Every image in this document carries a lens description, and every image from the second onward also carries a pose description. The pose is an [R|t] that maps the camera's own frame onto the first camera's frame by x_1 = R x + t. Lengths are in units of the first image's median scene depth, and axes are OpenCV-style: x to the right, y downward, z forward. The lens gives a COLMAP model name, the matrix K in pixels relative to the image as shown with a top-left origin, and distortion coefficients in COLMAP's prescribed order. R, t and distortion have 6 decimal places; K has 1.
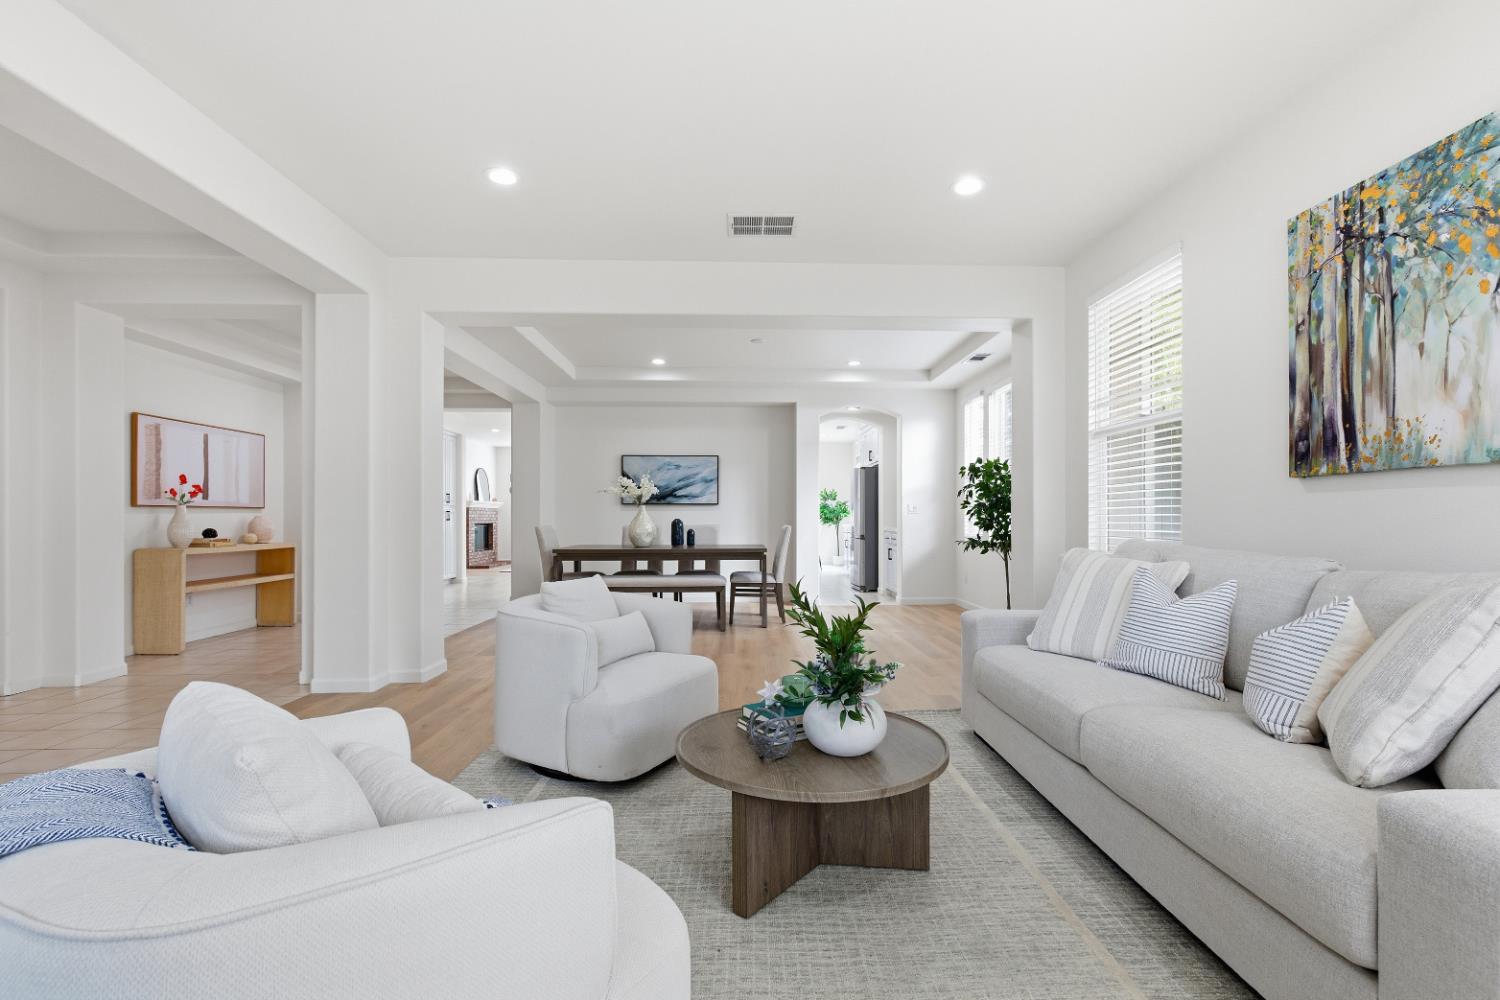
lens RADIAL K [[693.3, 0, 751.5], [0, 693.3, 504.6], [0, 0, 1]] dist [0.009181, 0.000363]
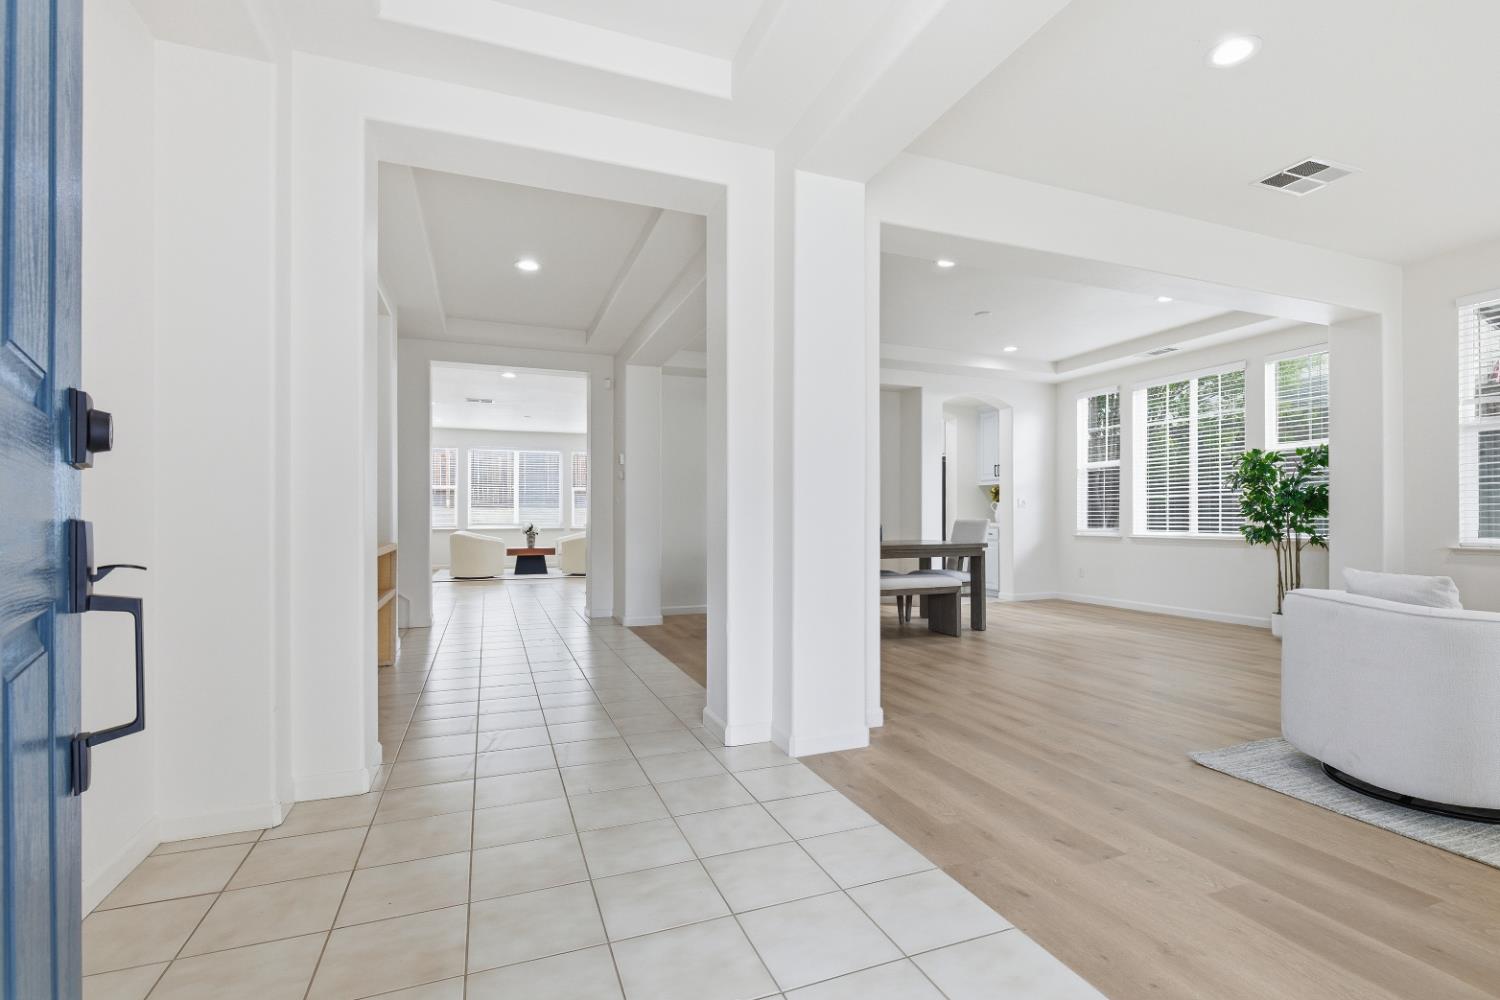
lens RADIAL K [[693.3, 0, 756.1], [0, 693.3, 508.3], [0, 0, 1]] dist [0.009181, 0.000363]
pose [[0.941248, 0.005666, 0.337668, -0.627262], [-0.008734, 0.999933, 0.007568, 0.015940], [-0.337603, -0.010072, 0.941235, 0.258078]]
